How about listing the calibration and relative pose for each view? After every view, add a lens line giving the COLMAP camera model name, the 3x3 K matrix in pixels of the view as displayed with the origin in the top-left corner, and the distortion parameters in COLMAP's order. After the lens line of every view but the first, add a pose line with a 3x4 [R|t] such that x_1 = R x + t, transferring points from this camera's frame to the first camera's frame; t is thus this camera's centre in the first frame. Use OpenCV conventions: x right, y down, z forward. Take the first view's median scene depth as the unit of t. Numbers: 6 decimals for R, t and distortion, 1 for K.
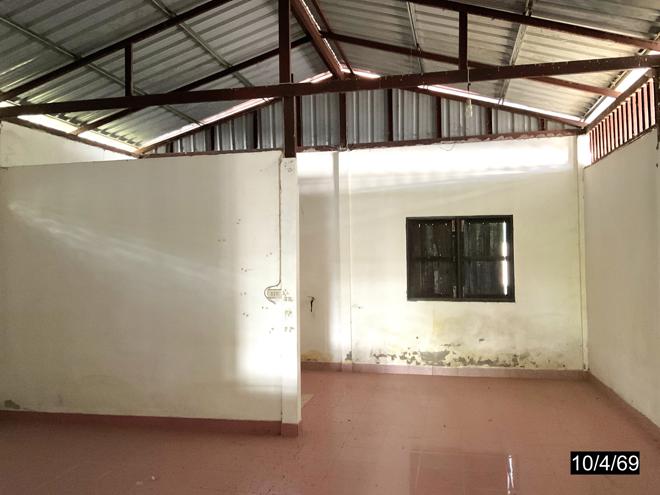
lens RADIAL K [[552.2, 0, 330.5], [0, 552.2, 241.5], [0, 0, 1]] dist [-0.009862, -0.031338]
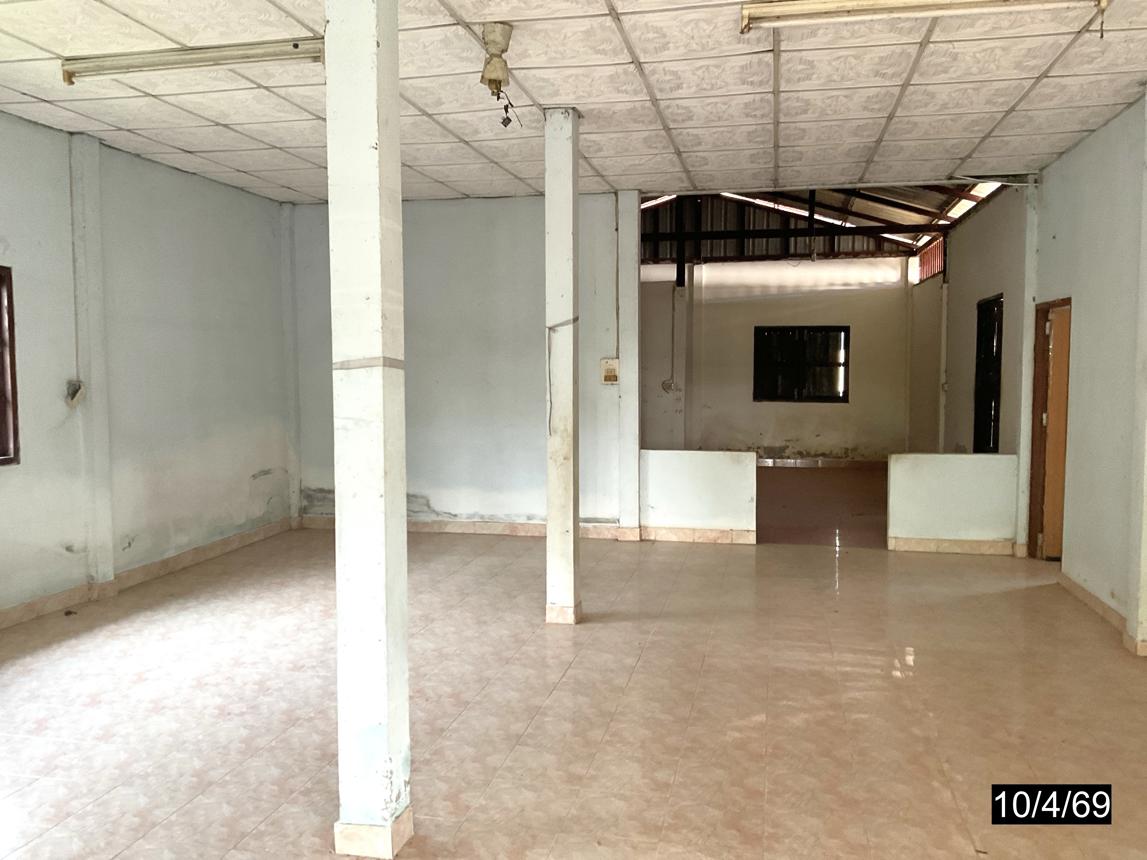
lens RADIAL K [[959.7, 0, 568.3], [0, 959.7, 436.2], [0, 0, 1]] dist [-0.009862, -0.031338]
pose [[0.999912, 0.013276, -0.000226, -0.239232], [-0.013186, 0.994878, 0.100217, -0.012379], [0.001556, -0.100205, 0.994966, -0.962127]]
